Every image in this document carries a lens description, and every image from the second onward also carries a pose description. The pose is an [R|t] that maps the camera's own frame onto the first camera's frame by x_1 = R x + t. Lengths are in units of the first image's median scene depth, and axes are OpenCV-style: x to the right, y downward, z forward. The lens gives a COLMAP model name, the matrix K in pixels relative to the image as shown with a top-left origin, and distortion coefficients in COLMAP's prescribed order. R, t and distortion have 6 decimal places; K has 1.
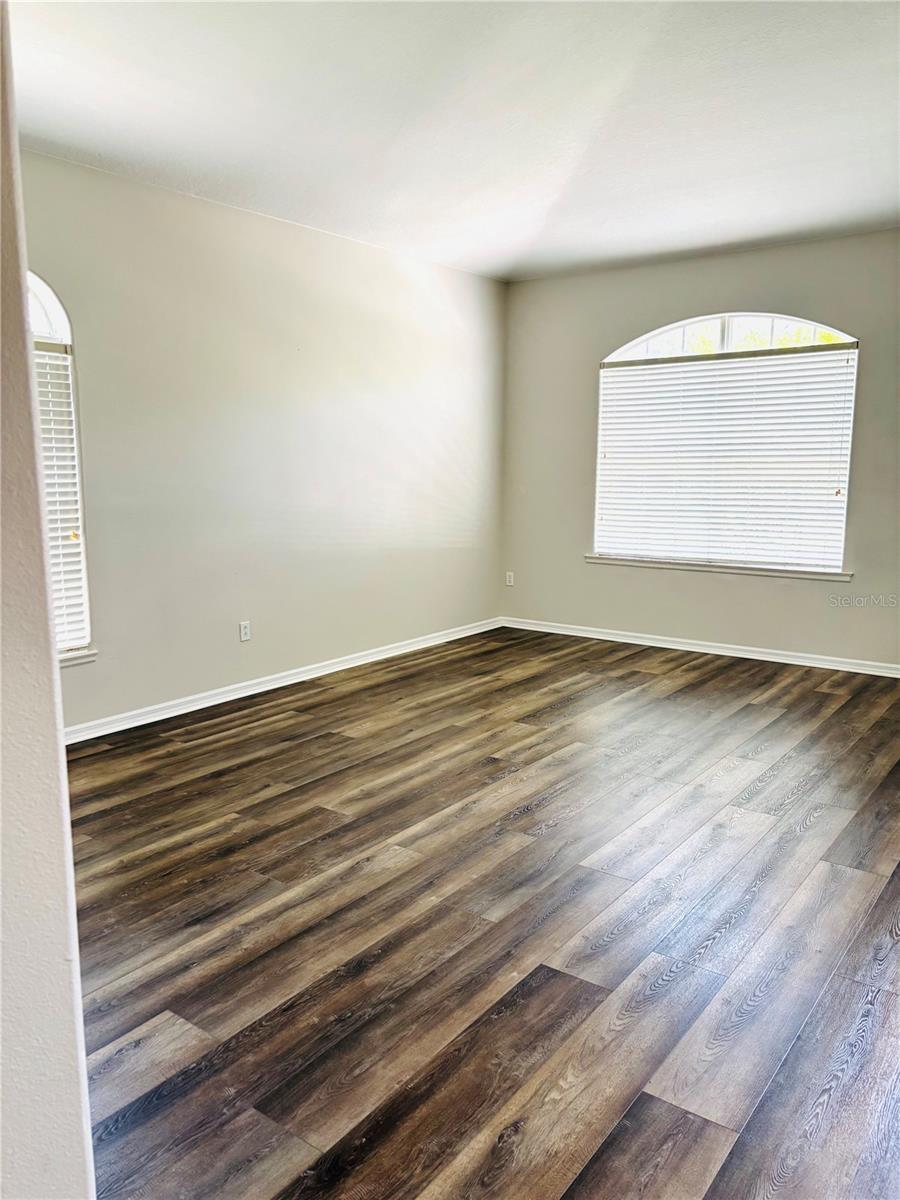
lens RADIAL K [[891.6, 0, 450.0], [0, 891.6, 600.0], [0, 0, 1]] dist [0.056881, -0.079453]
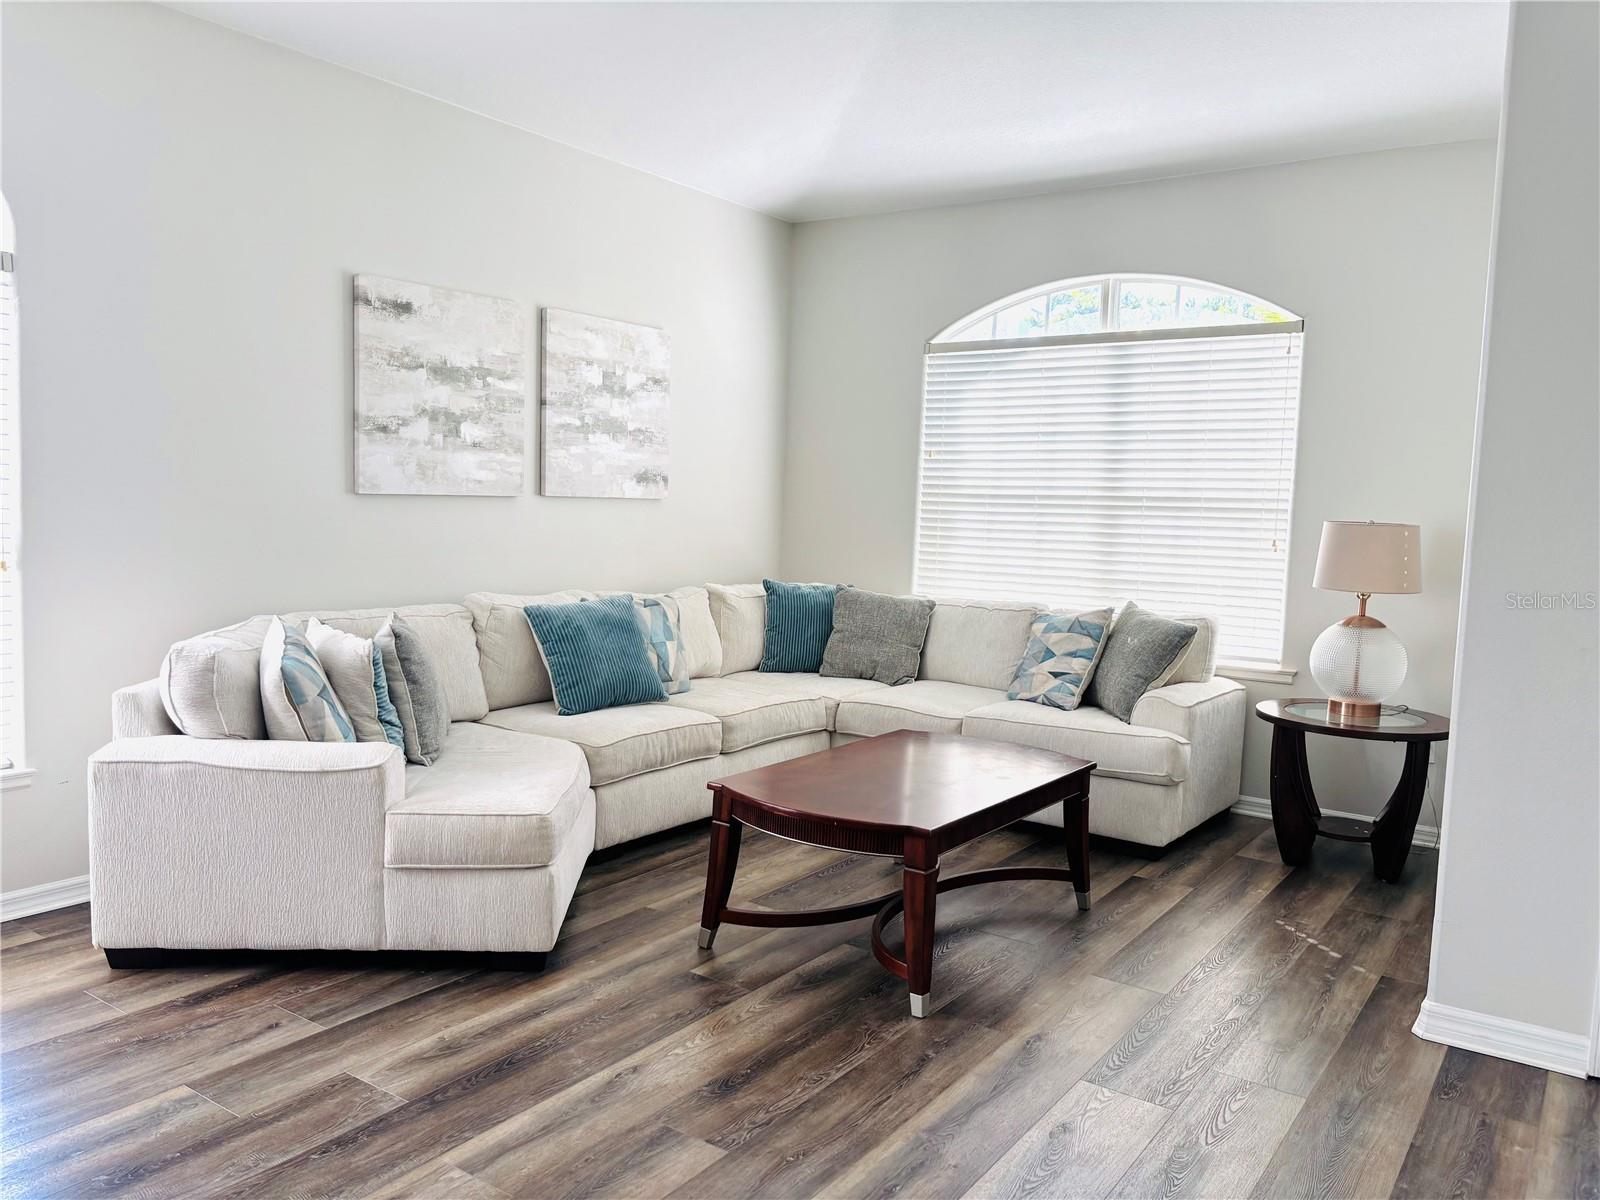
lens RADIAL K [[1211.7, 0, 800.0], [0, 1211.7, 600.0], [0, 0, 1]] dist [0.041255, -0.049035]
pose [[0.998882, 0.031671, 0.035089, 0.092232], [-0.029143, 0.997097, -0.070347, -0.014946], [-0.037215, 0.069246, 0.996905, 0.211886]]
